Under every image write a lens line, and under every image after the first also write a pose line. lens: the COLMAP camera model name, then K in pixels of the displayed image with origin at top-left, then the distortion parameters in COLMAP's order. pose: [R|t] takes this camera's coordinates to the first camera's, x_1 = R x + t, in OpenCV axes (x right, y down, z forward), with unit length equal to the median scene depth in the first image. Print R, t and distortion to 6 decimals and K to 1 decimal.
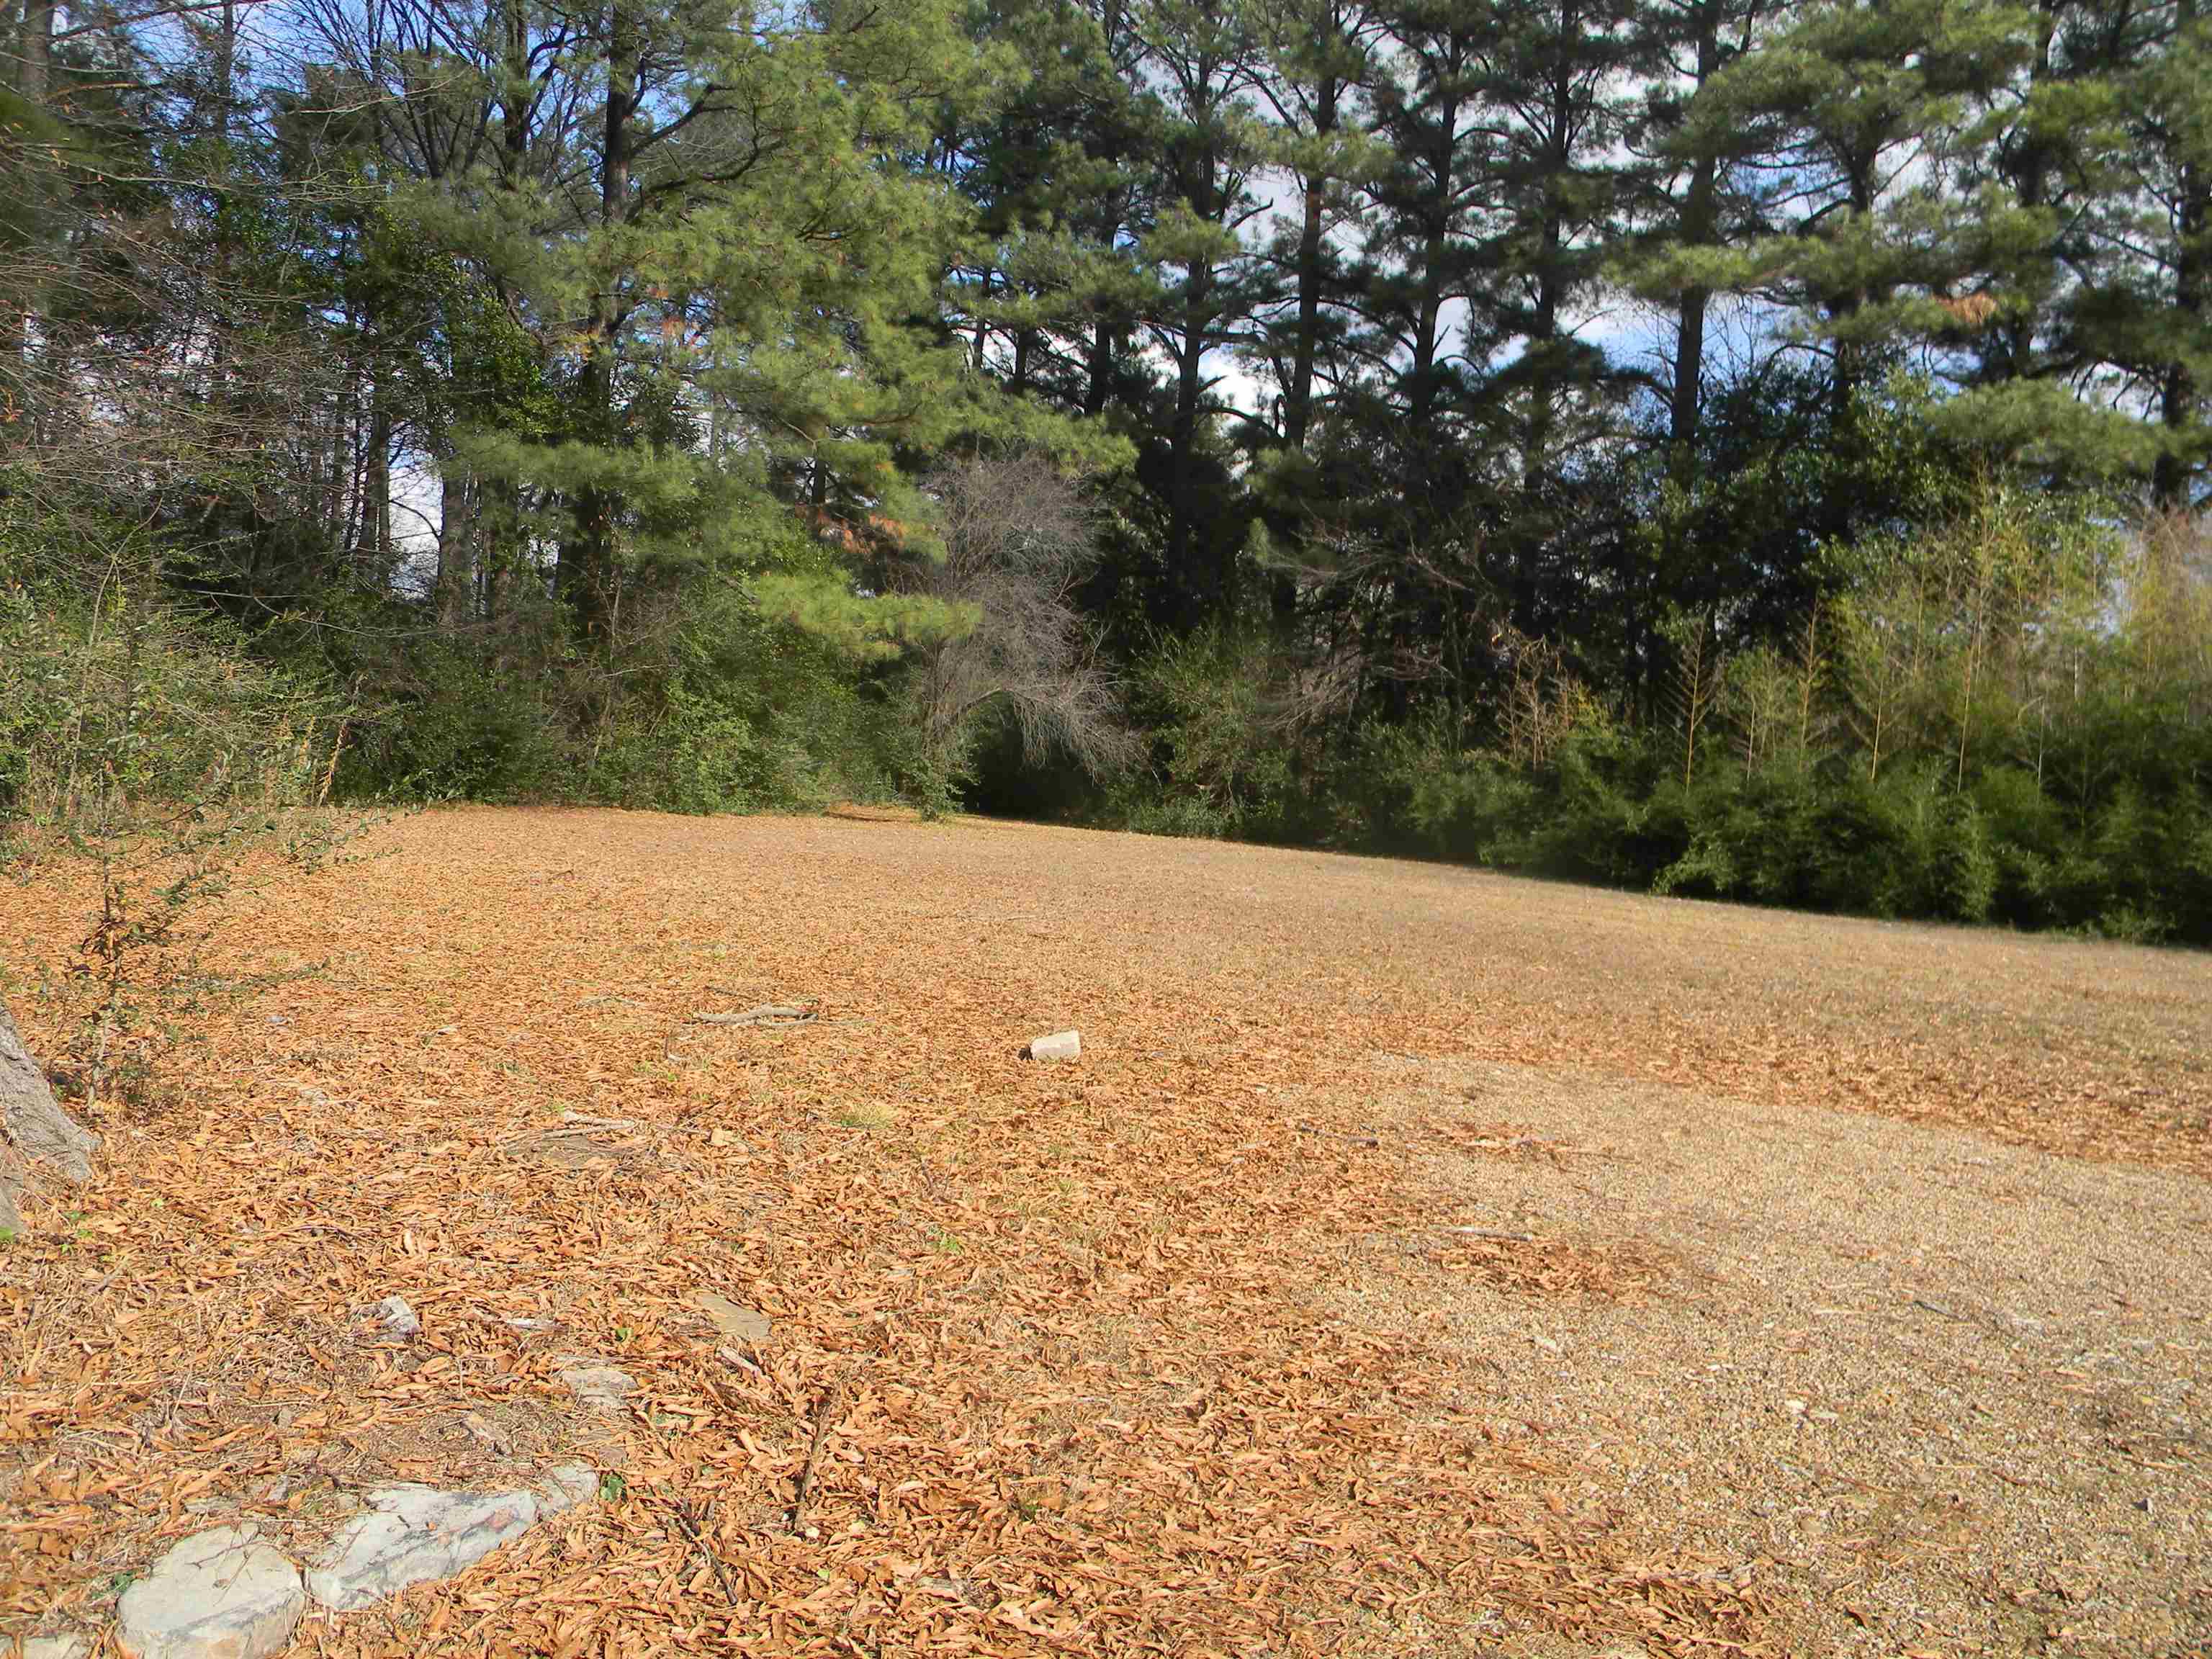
lens RADIAL K [[1786.9, 0, 1089.5], [0, 1786.9, 820.3], [0, 0, 1]] dist [0.001225, -0.017826]
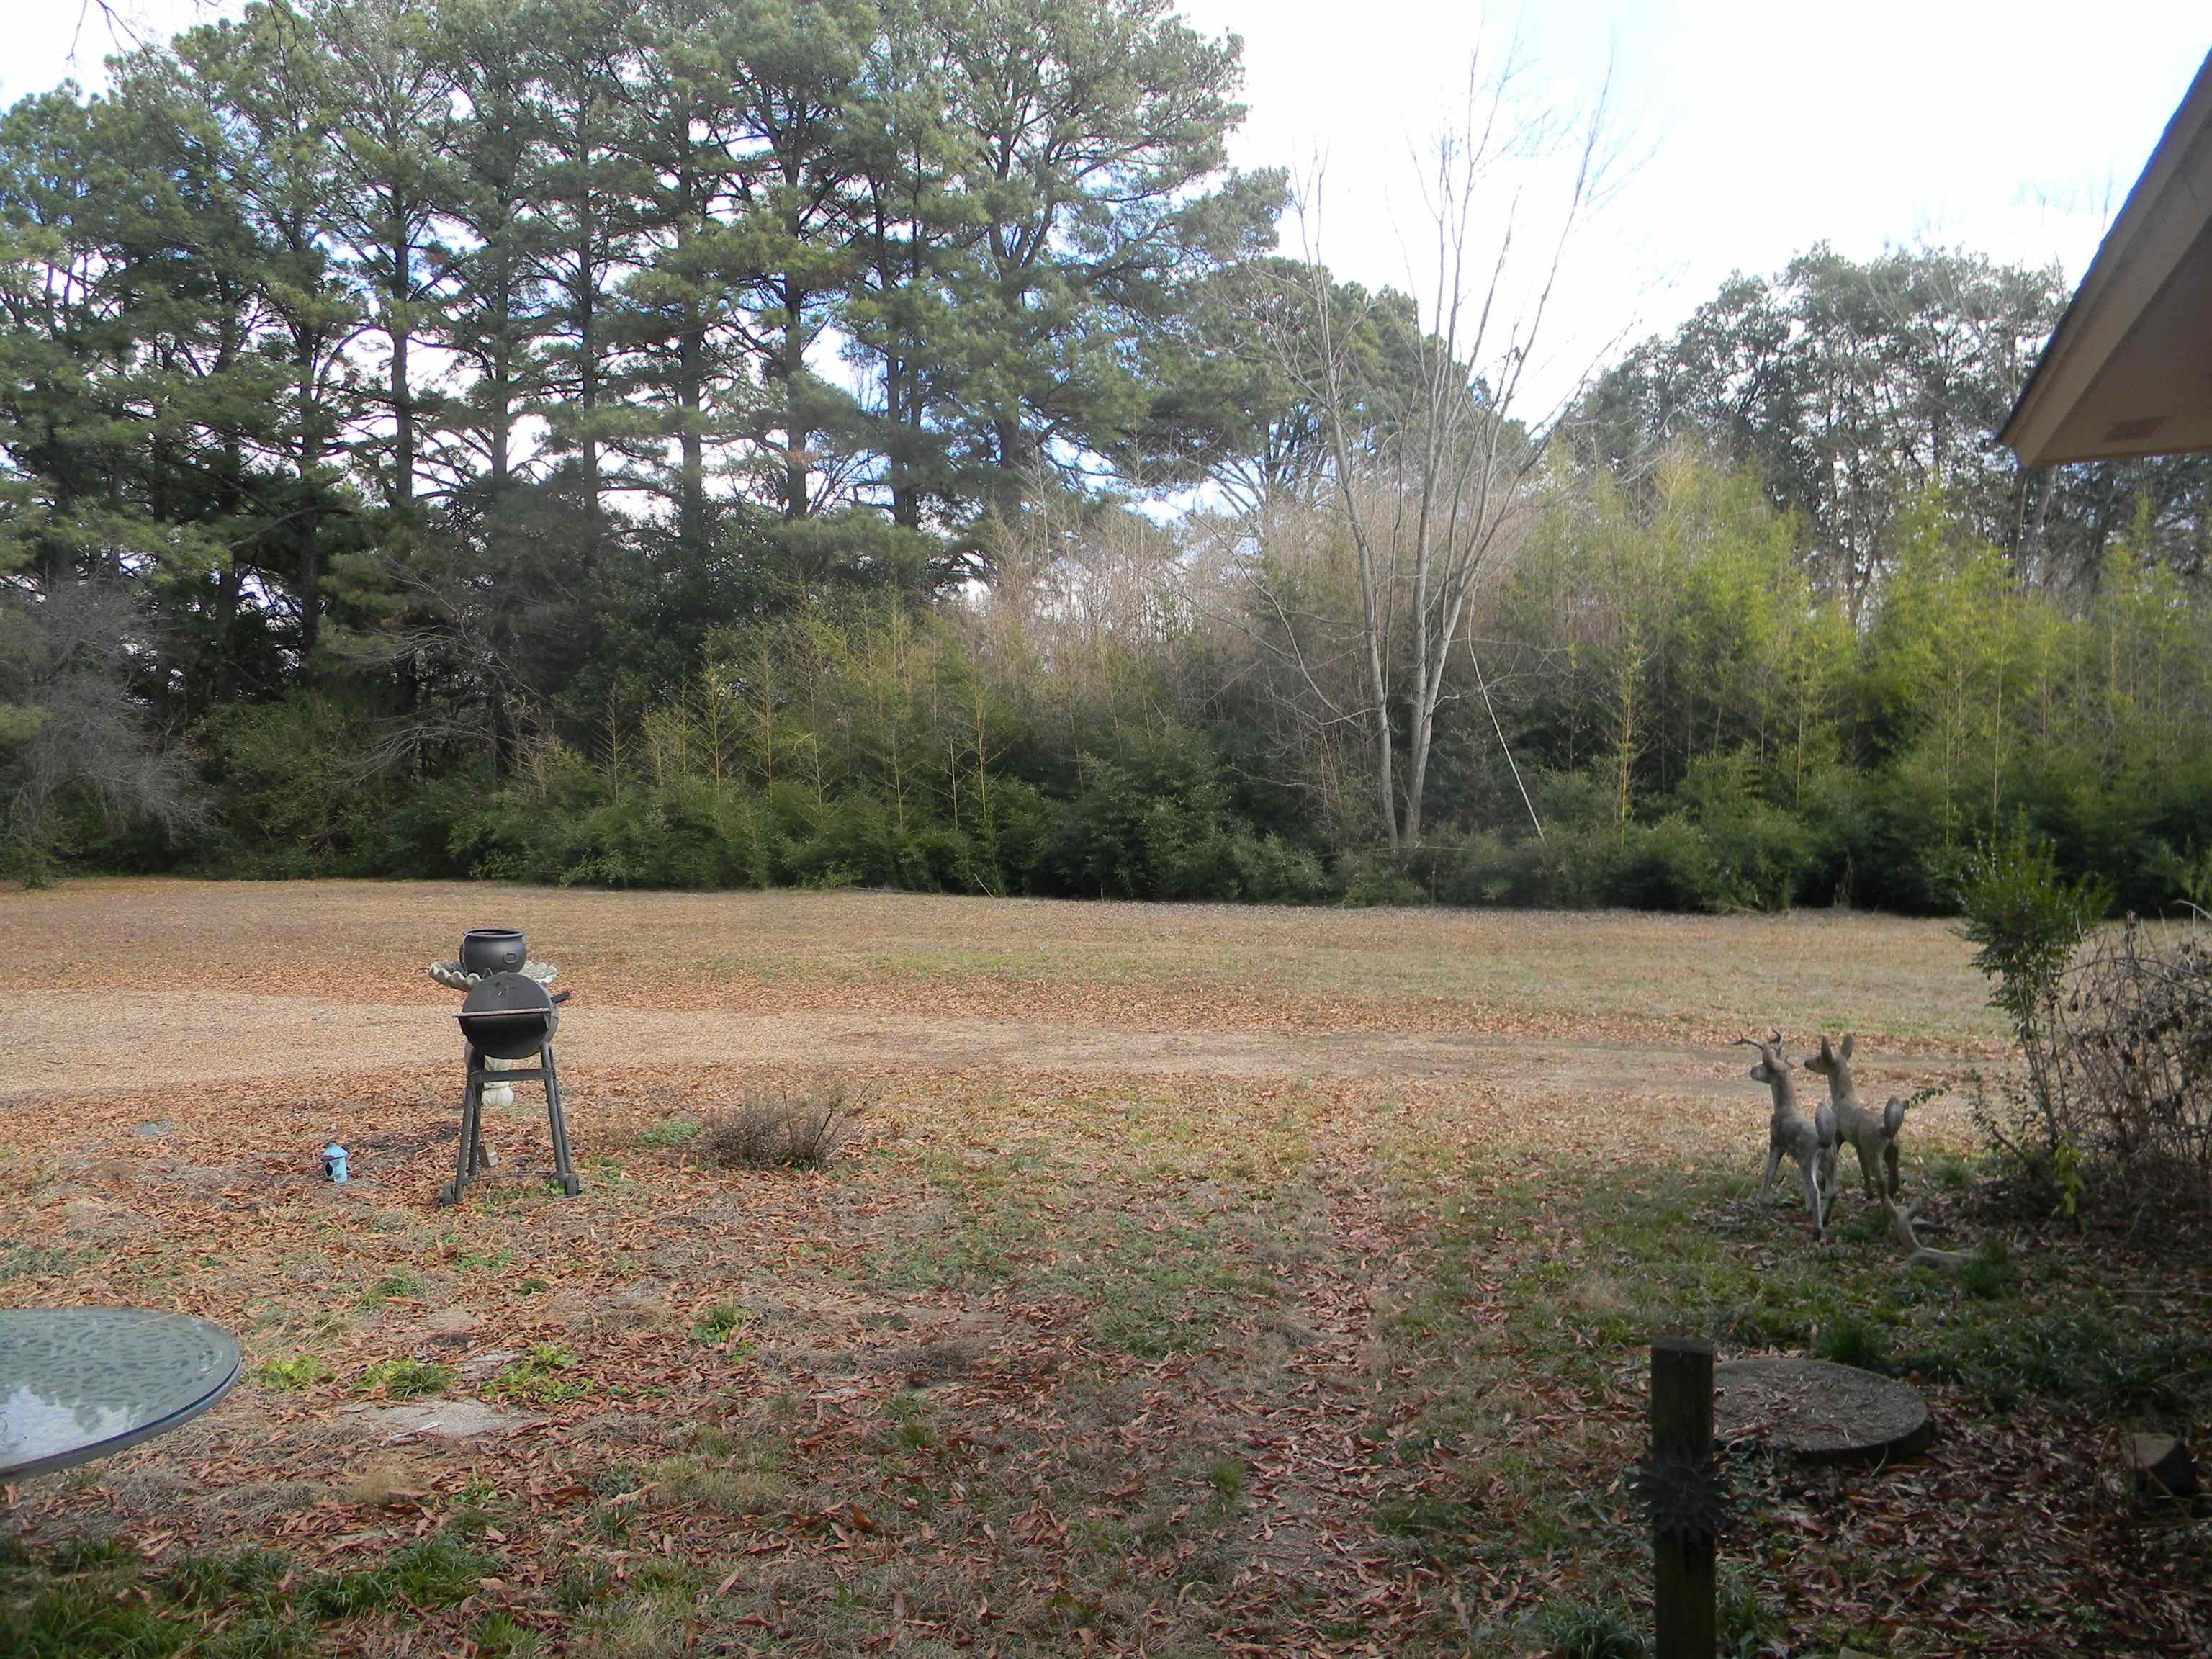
lens RADIAL K [[1786.9, 0, 1115.1], [0, 1786.9, 817.7], [0, 0, 1]] dist [0.001225, -0.017826]
pose [[0.934166, -0.086964, 0.346079, 0.195208], [0.089593, 0.995943, 0.008428, 0.009281], [-0.345407, 0.023133, 0.938168, -0.391537]]
